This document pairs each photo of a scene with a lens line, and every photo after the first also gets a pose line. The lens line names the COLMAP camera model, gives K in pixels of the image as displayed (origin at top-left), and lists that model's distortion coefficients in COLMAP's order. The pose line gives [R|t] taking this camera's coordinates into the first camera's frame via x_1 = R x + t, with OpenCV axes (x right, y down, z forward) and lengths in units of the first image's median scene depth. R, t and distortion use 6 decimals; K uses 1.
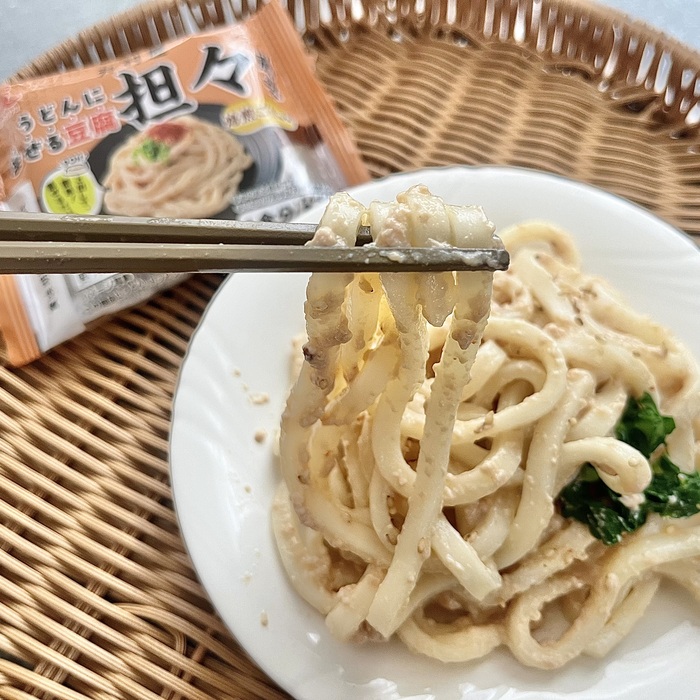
lens RADIAL K [[679.0, 0, 350.0], [0, 679.0, 350.0], [0, 0, 1]] dist [0.094974, -0.129136]
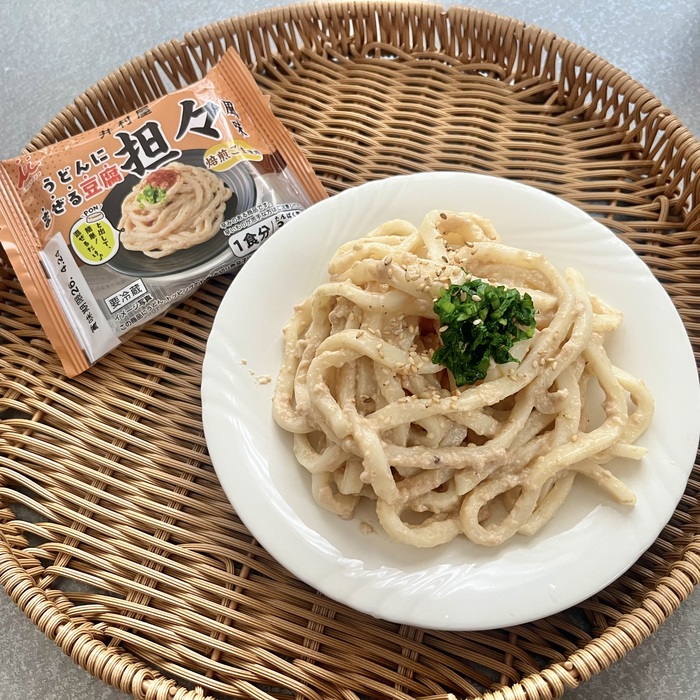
lens RADIAL K [[679.0, 0, 350.0], [0, 679.0, 350.0], [0, 0, 1]] dist [0.094974, -0.129136]
pose [[0.992136, -0.125062, 0.005018, 0.029134], [0.124419, 0.989816, 0.069164, -0.049405], [-0.013617, -0.067996, 0.997593, -0.273354]]
